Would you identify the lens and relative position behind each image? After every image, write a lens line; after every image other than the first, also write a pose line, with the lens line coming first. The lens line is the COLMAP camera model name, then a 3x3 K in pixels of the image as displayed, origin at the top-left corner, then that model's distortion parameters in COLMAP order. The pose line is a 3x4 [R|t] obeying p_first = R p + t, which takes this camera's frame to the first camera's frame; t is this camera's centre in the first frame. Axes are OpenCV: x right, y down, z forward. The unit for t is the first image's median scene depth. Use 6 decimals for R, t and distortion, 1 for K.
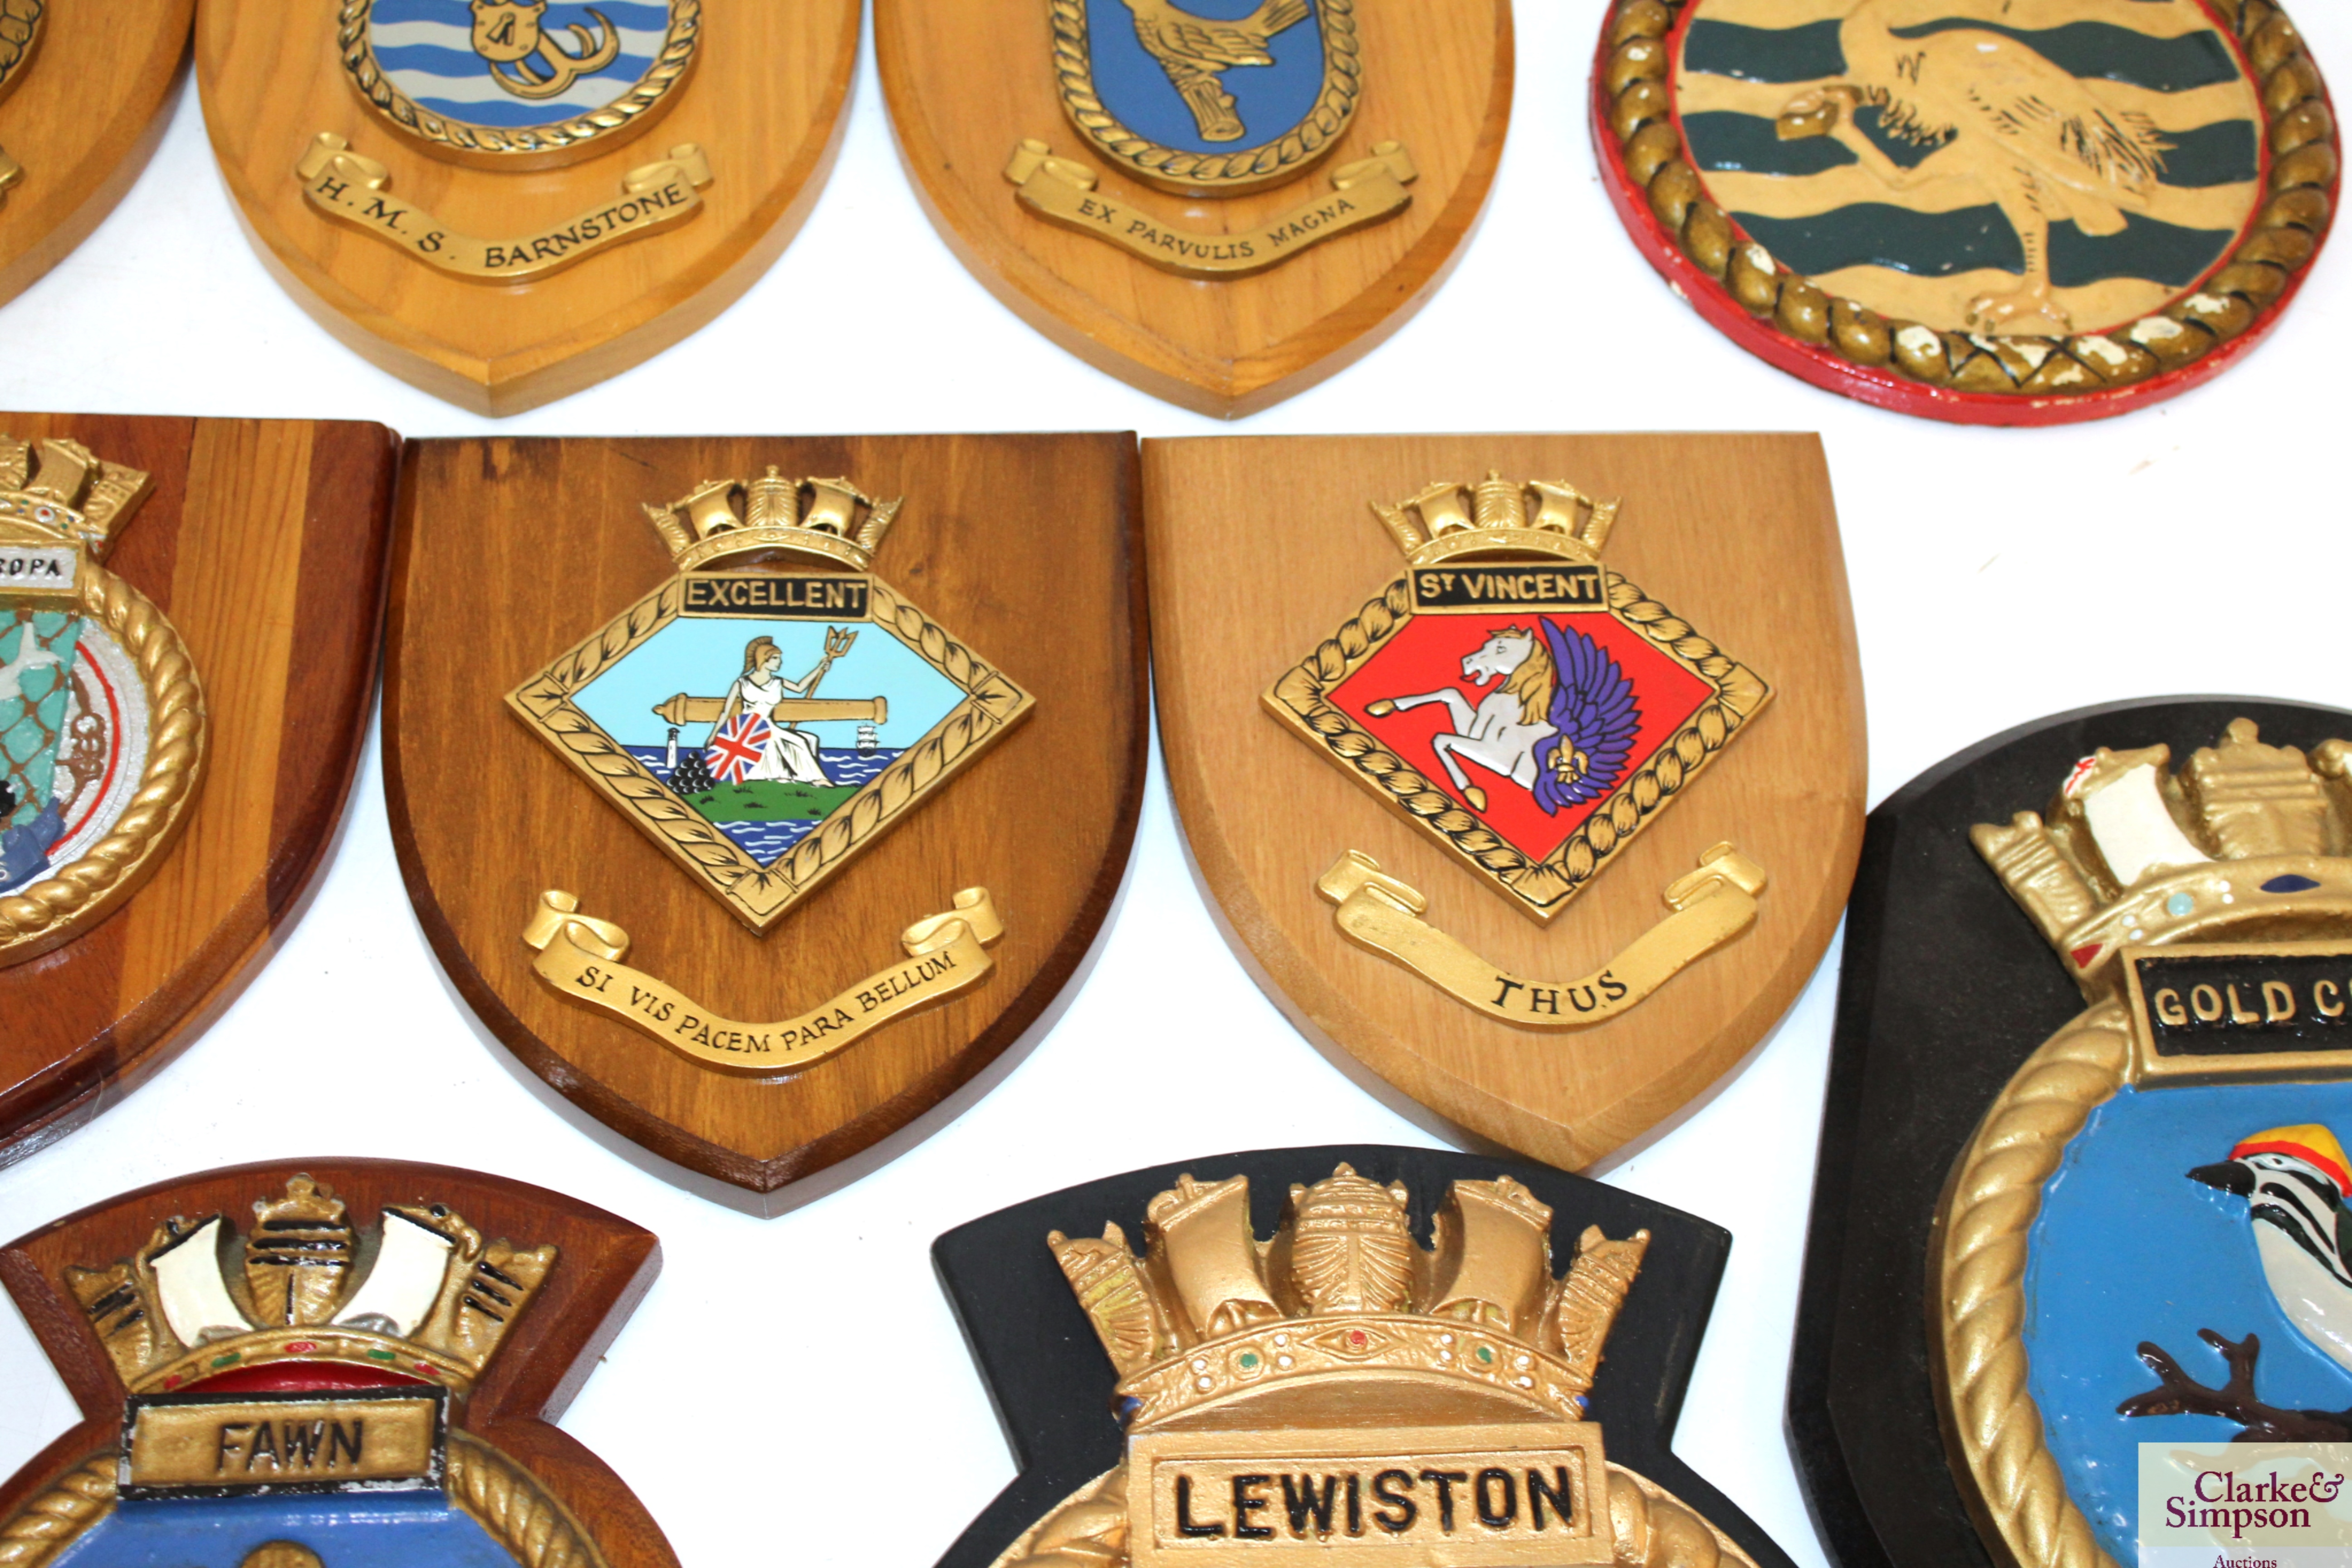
lens RADIAL K [[3515.3, 0, 1175.3], [0, 3515.3, 789.1], [0, 0, 1]] dist [-0.025392, 0.000000]
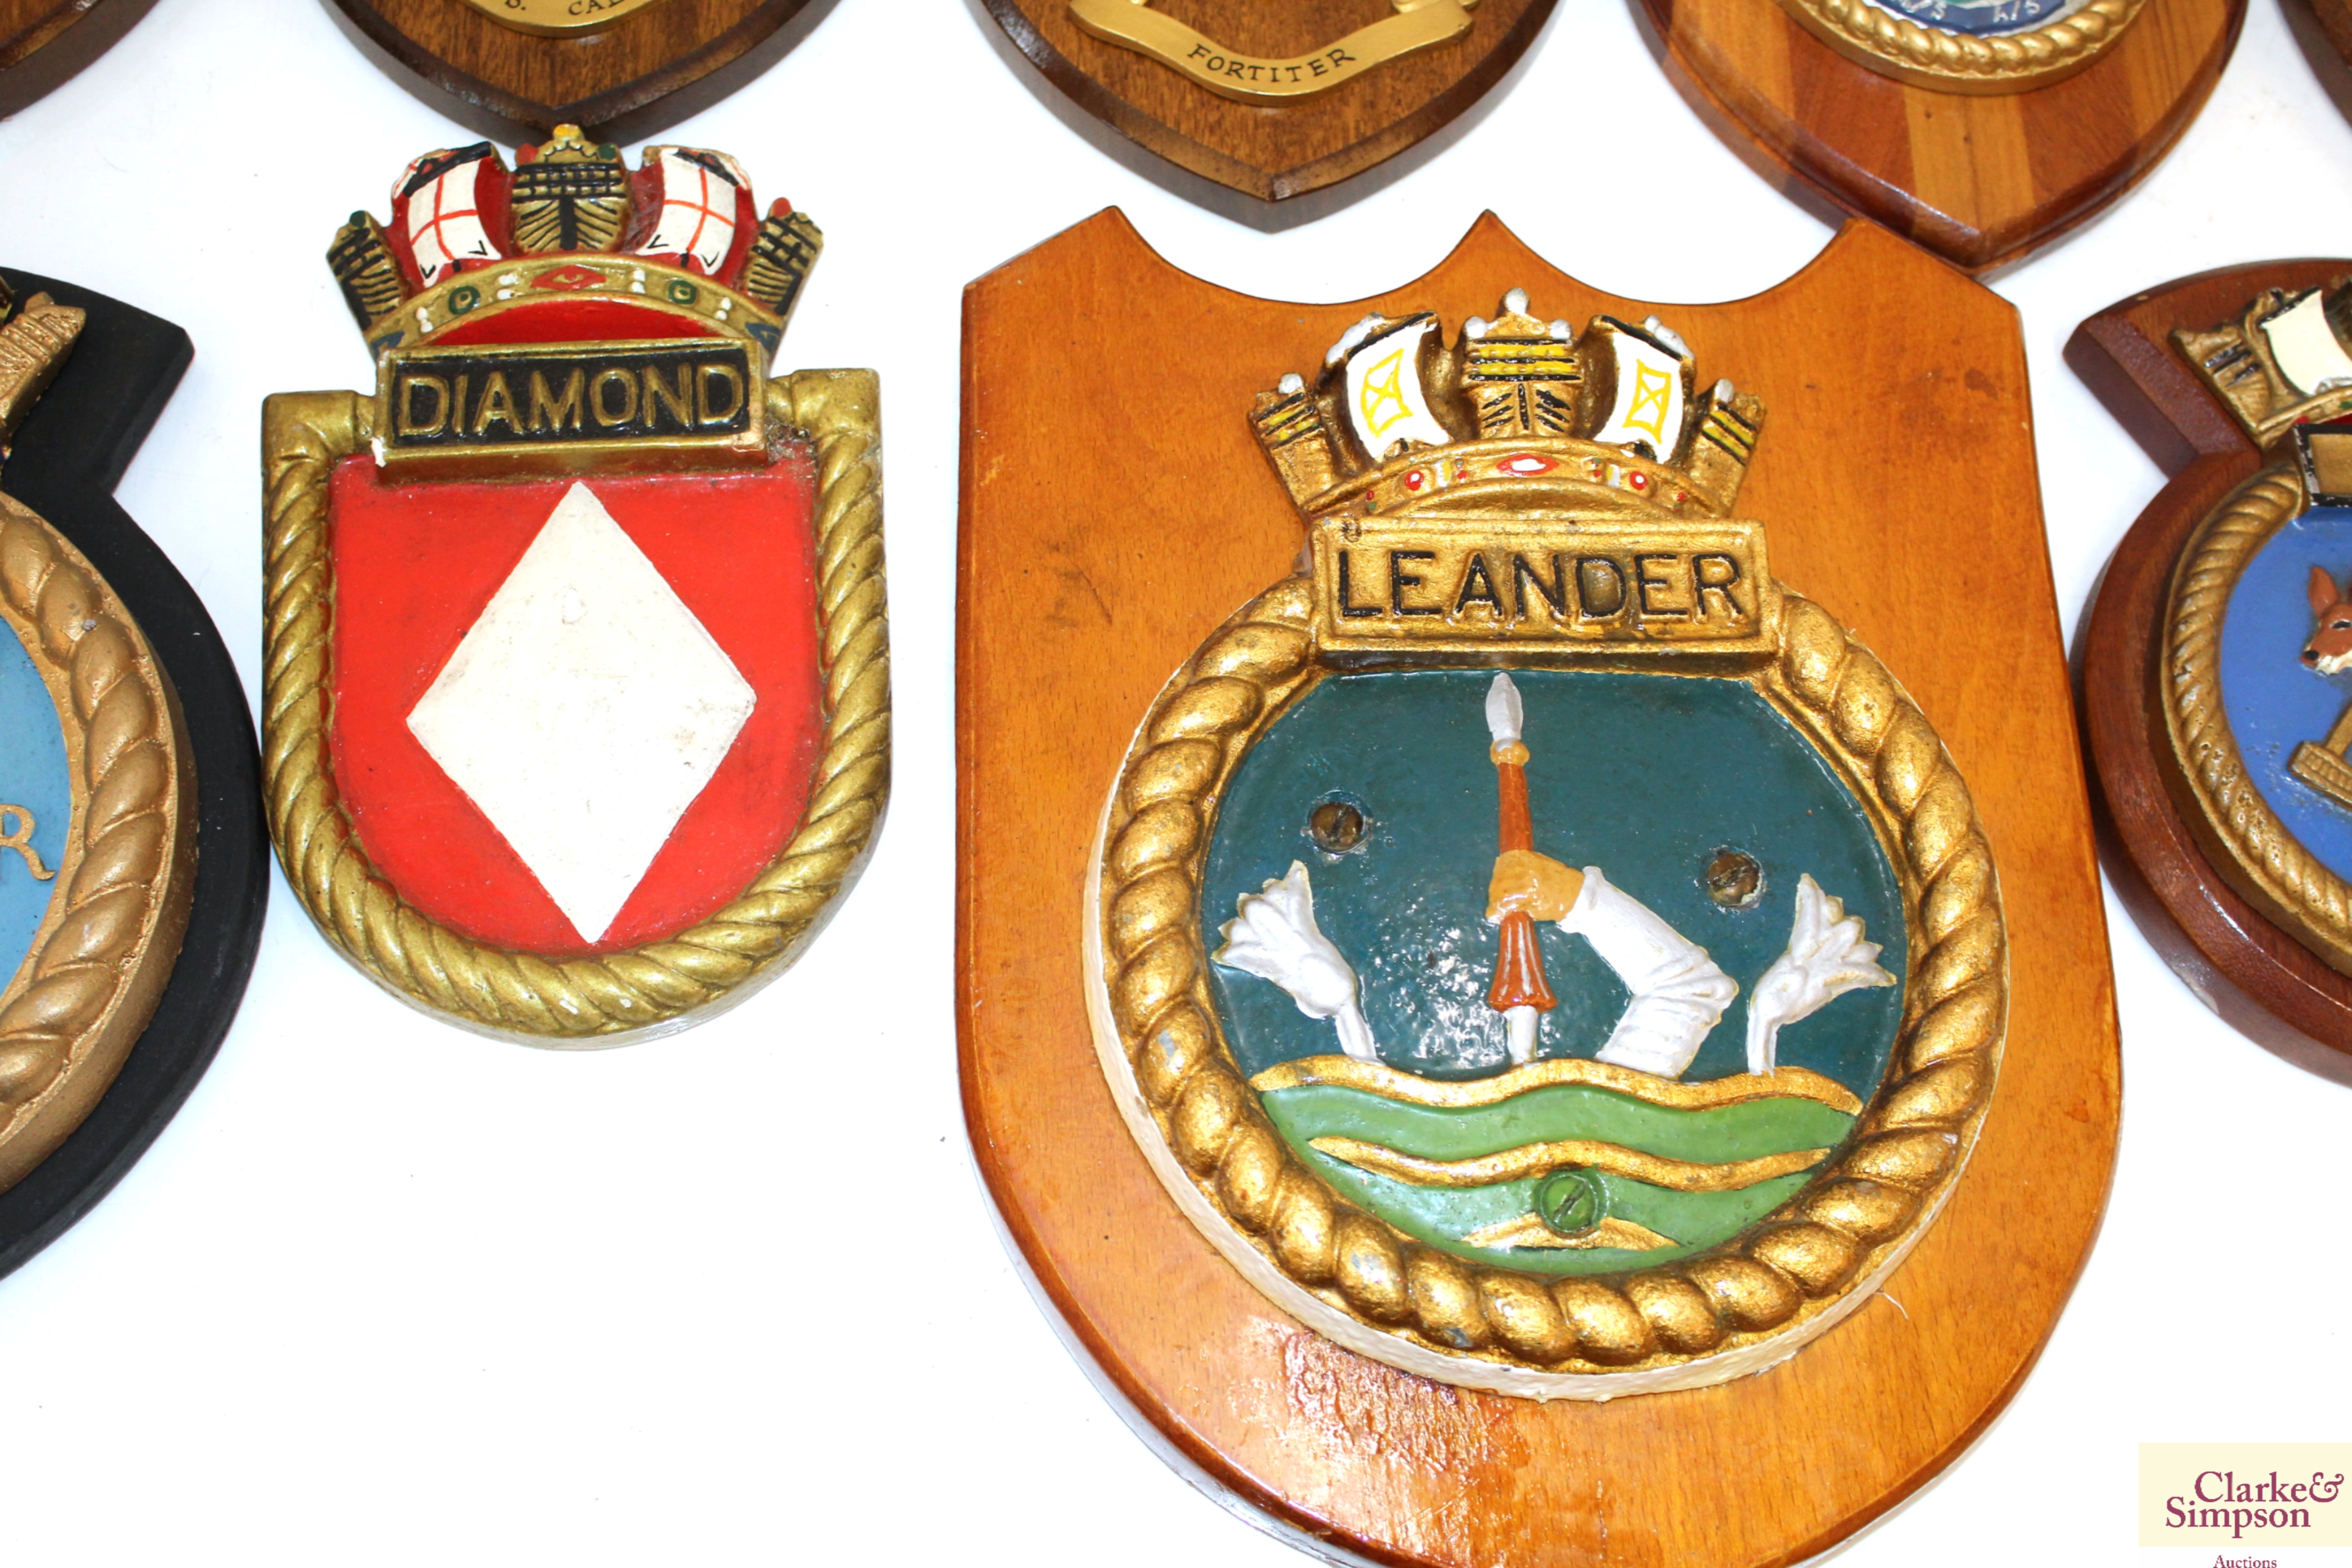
lens RADIAL K [[3107.1, 0, 1182.6], [0, 3107.1, 788.5], [0, 0, 1]] dist [-0.051825, 0.000000]
pose [[0.999234, 0.037359, -0.011680, -0.544066], [-0.035404, 0.989886, 0.137378, 0.136739], [0.016694, -0.136859, 0.990450, -0.042994]]
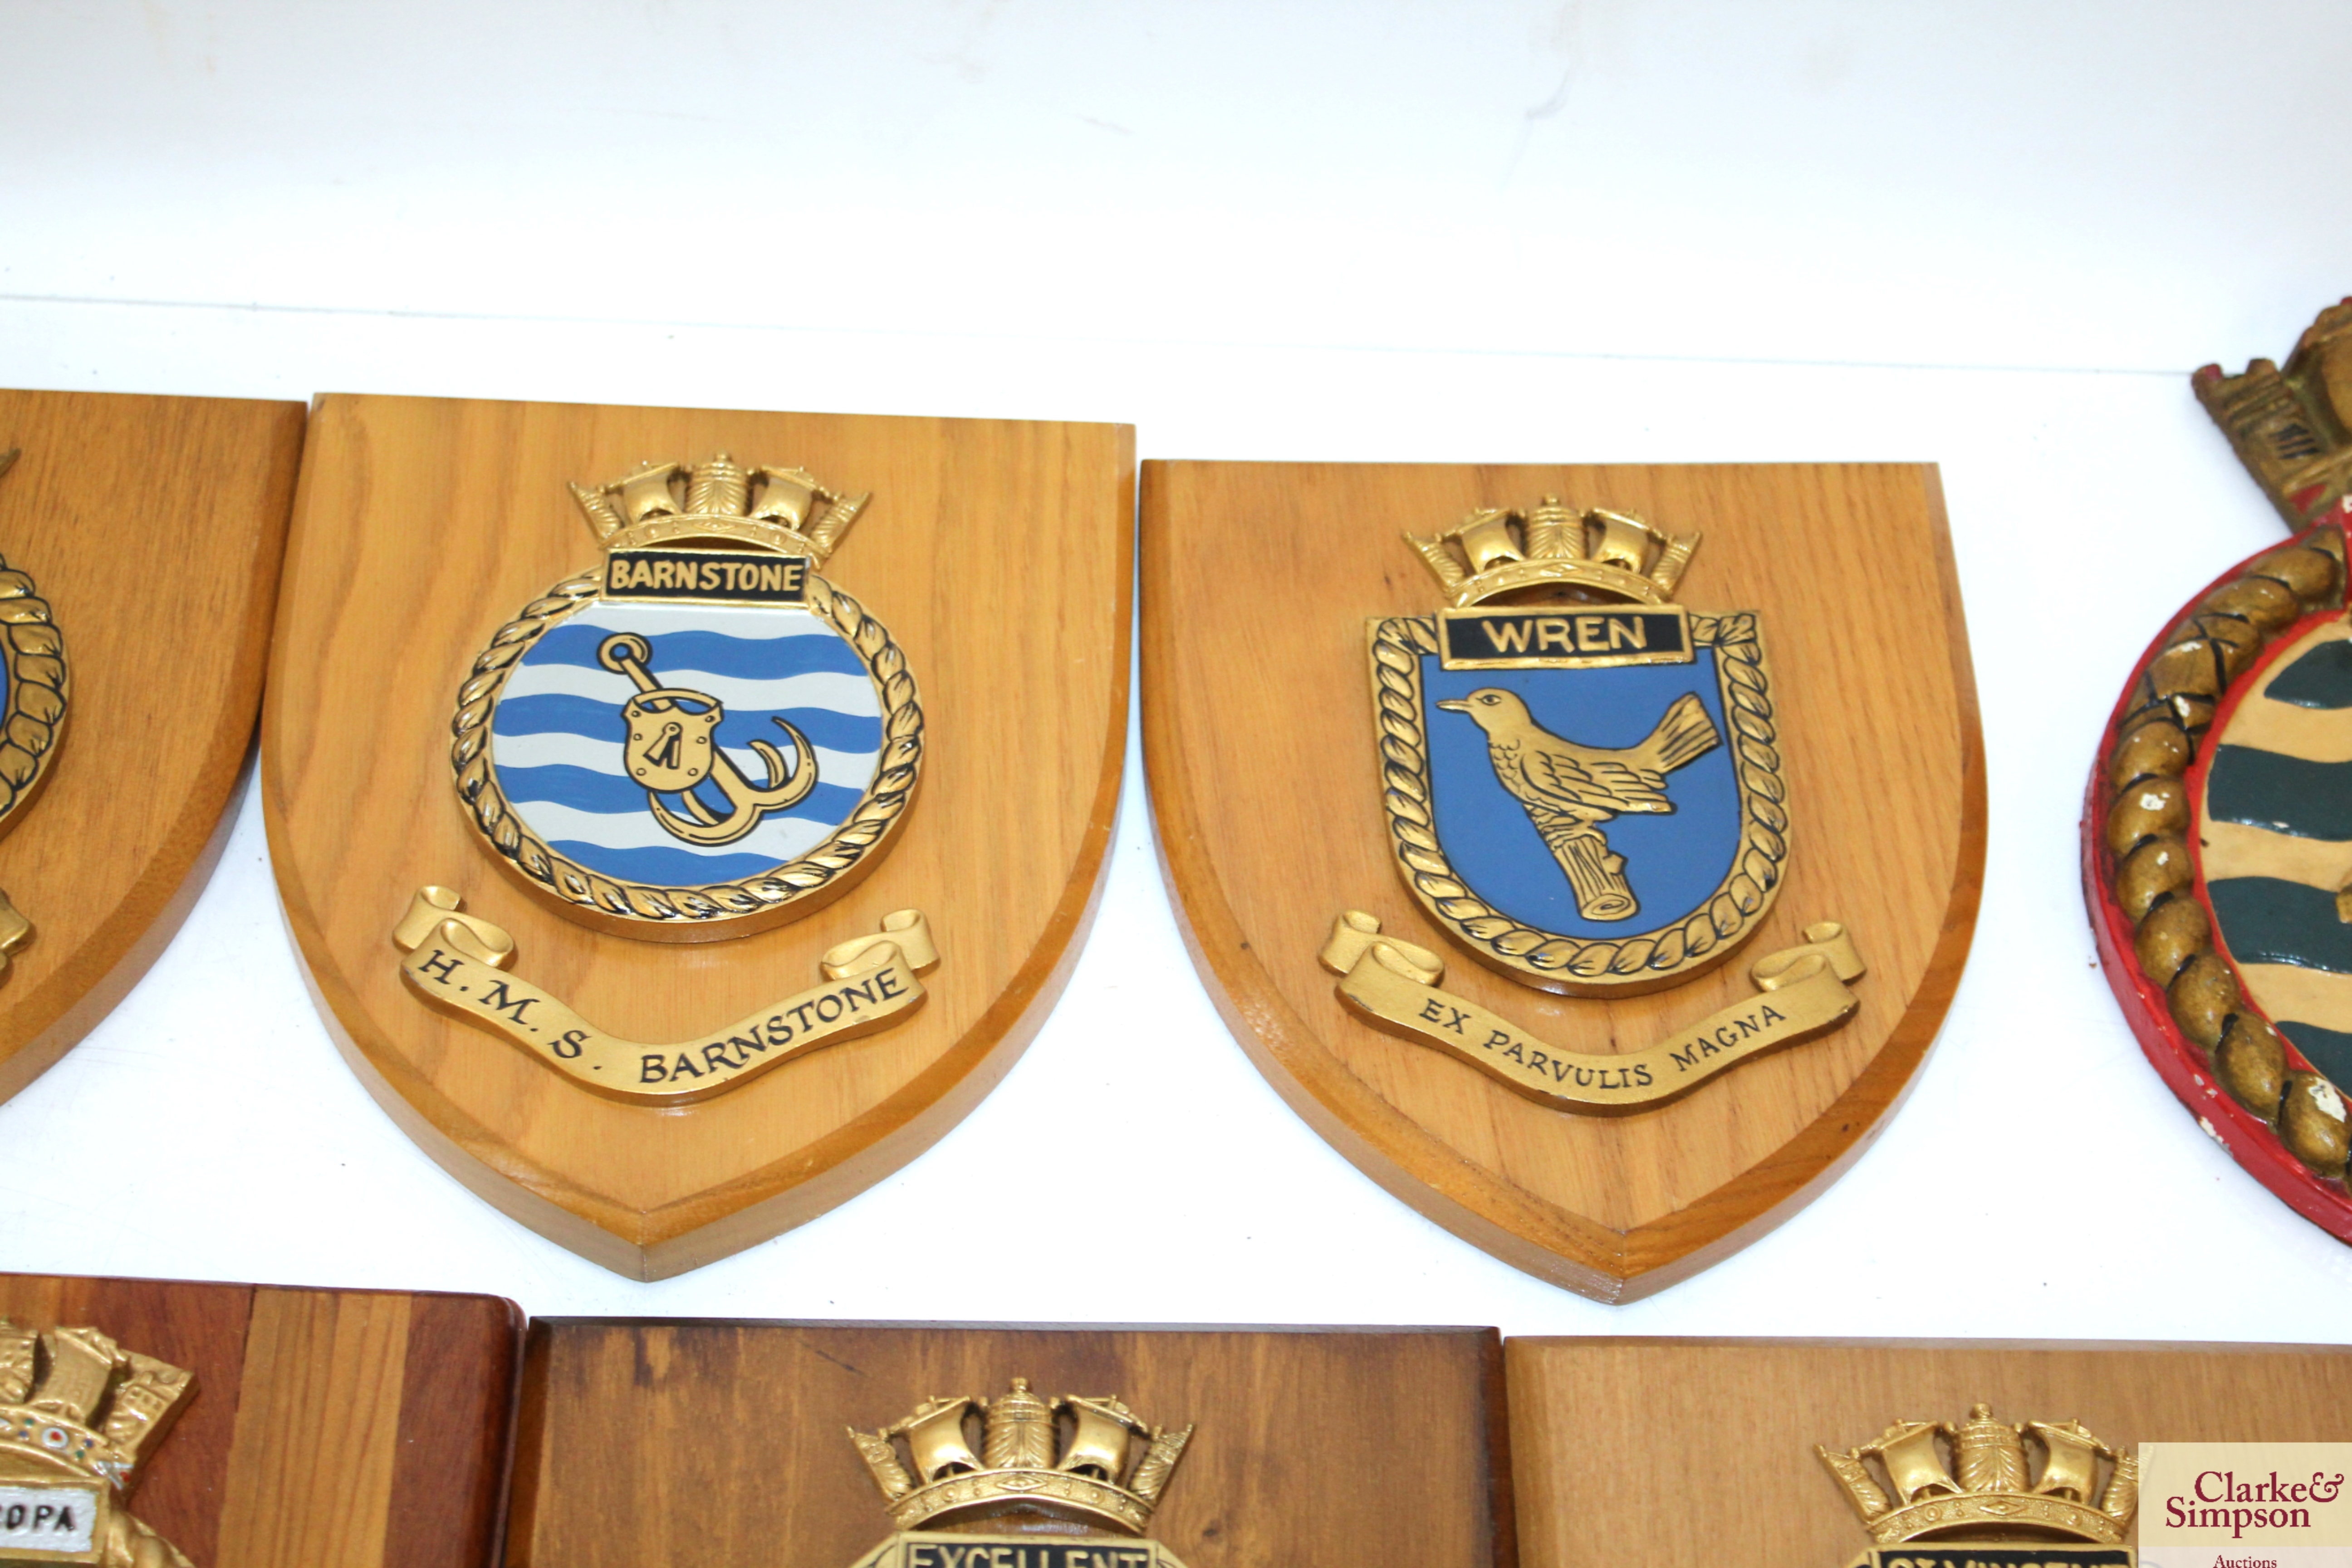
lens RADIAL K [[4422.9, 0, 1171.2], [0, 4422.9, 781.3], [0, 0, 1]] dist [0.029532, 0.000000]
pose [[0.999371, 0.024985, -0.025164, -0.062394], [-0.027291, 0.995014, -0.095929, -0.130210], [0.022642, 0.096555, 0.995070, 0.048585]]
